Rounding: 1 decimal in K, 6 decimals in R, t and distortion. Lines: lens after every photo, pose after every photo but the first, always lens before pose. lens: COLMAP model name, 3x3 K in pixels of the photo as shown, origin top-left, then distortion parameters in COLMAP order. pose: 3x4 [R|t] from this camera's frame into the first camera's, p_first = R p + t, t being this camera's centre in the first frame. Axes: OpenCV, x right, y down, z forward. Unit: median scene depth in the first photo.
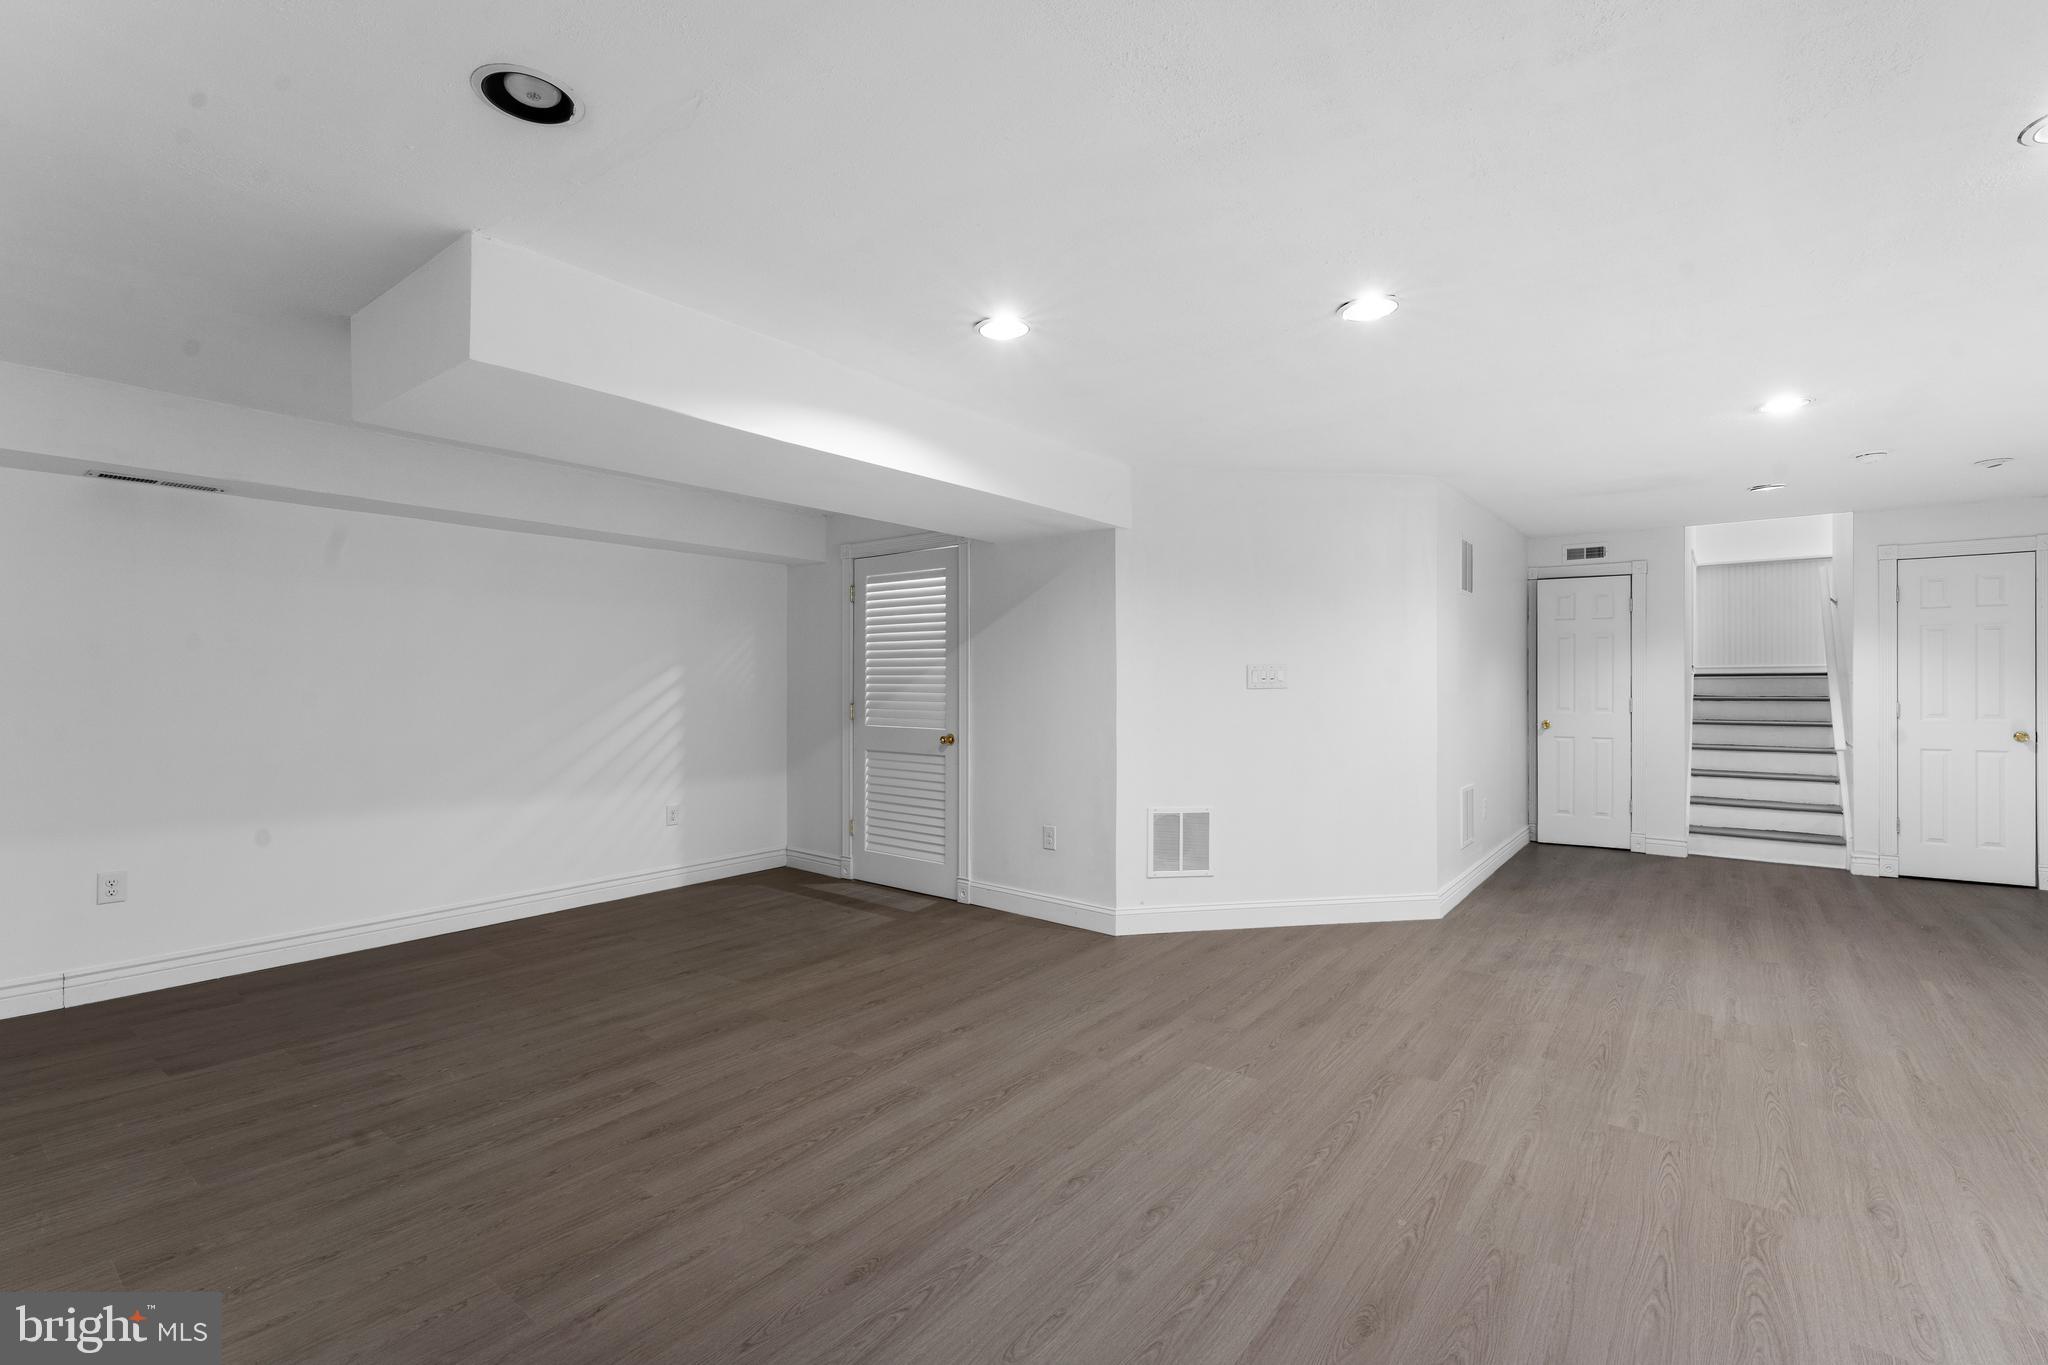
lens RADIAL K [[908.6, 0, 1024.0], [0, 908.6, 682.5], [0, 0, 1]] dist [-0.000724, 0.000542]
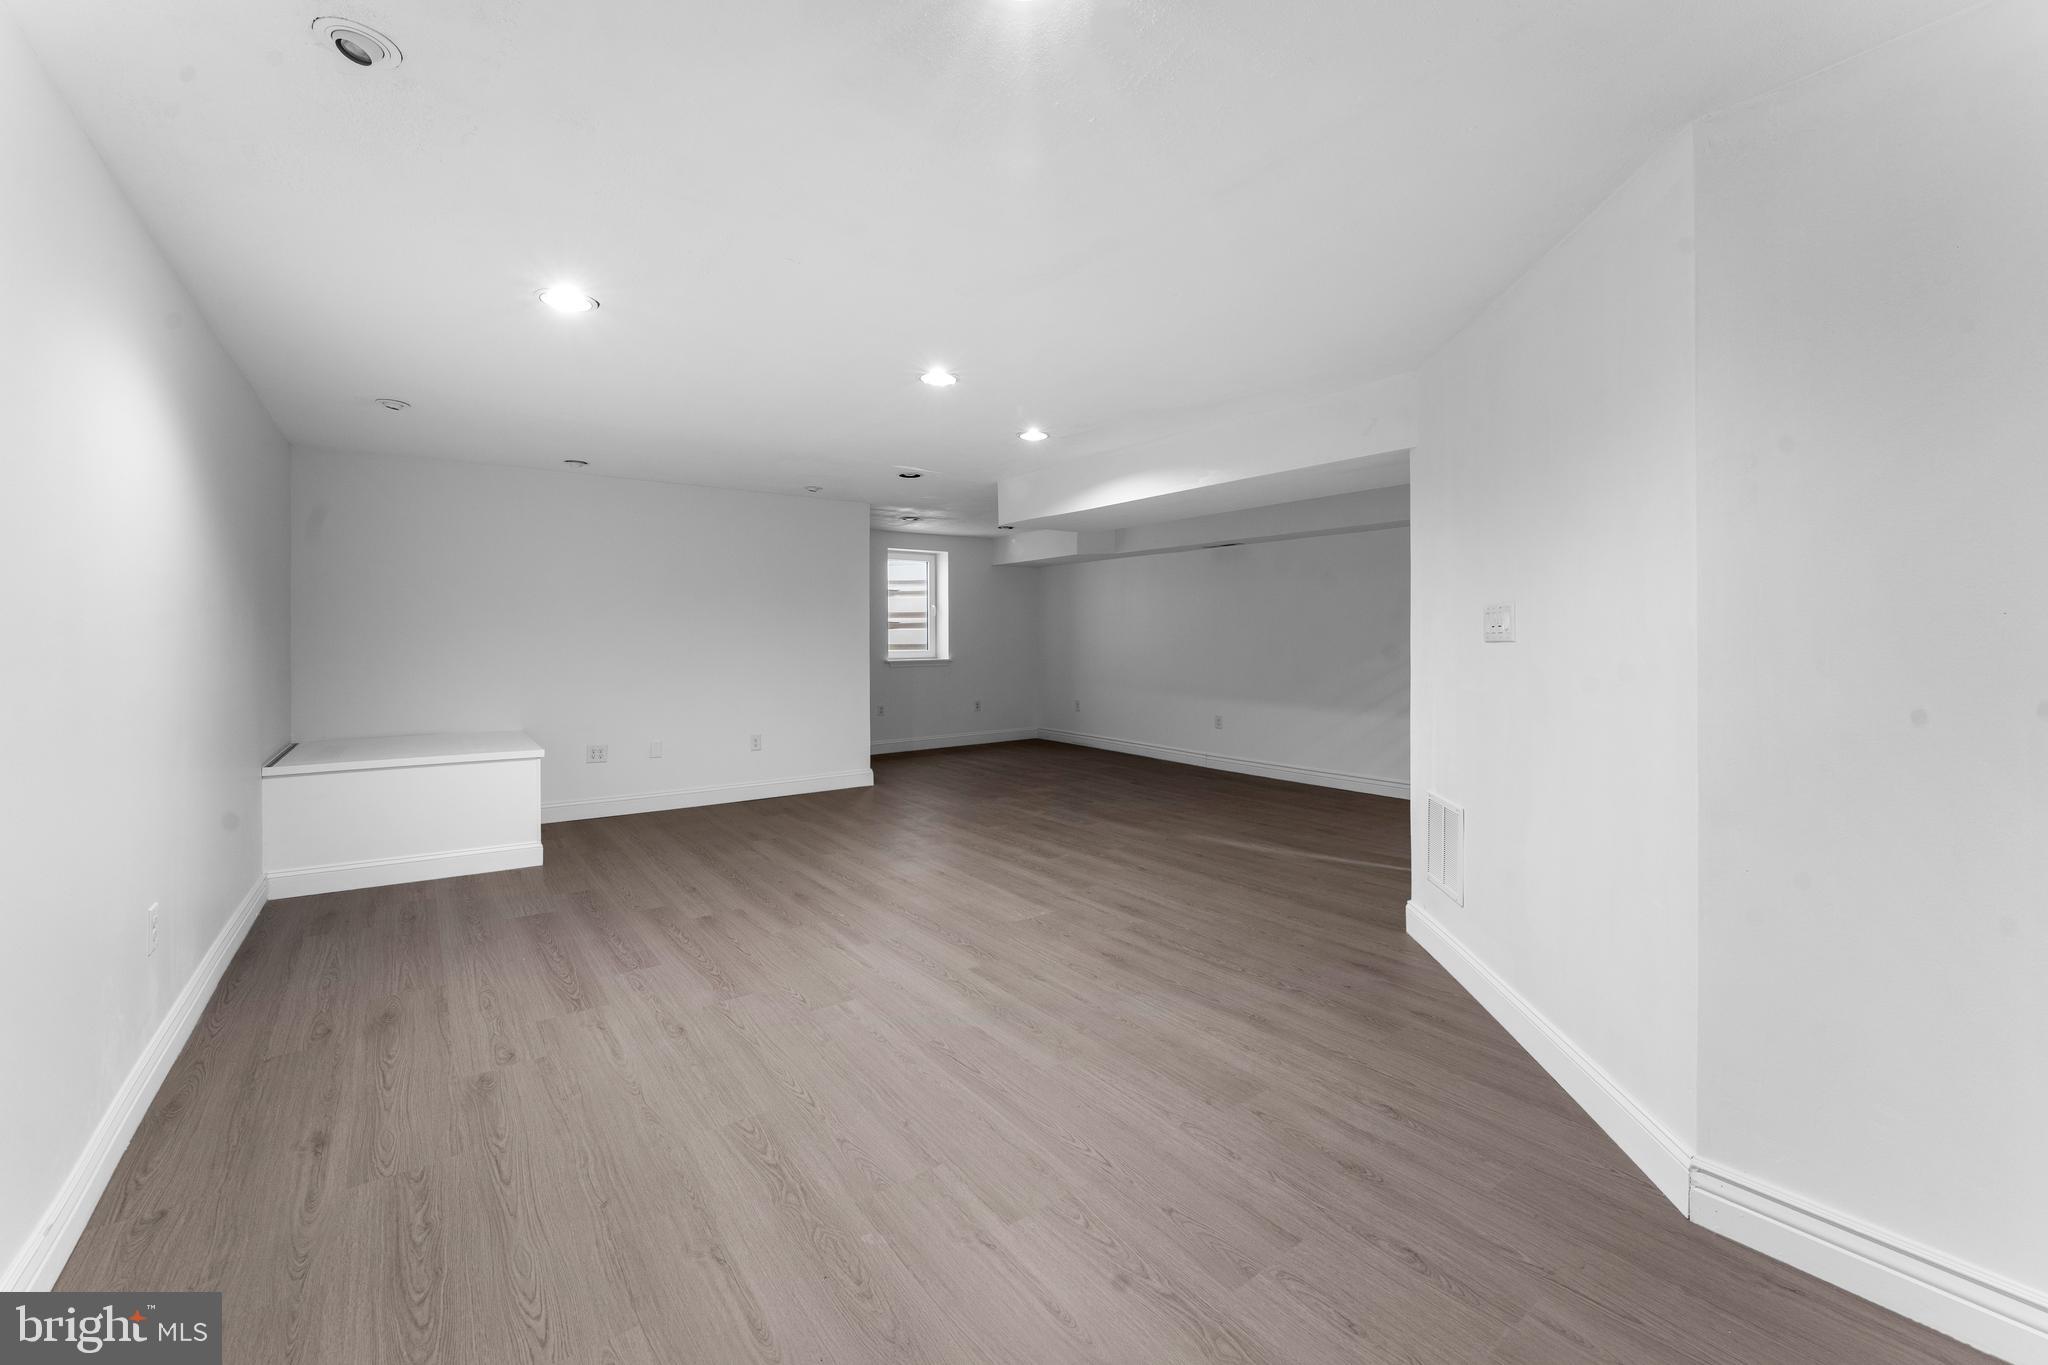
lens RADIAL K [[820.3, 0, 1023.8], [0, 820.3, 690.5], [0, 0, 1]] dist [0.000047, 0.000223]
pose [[-0.262752, 0.066166, -0.962592, 1.267077], [0.004981, 0.997726, 0.067222, 0.001135], [0.964850, 0.012868, -0.262484, 1.179322]]
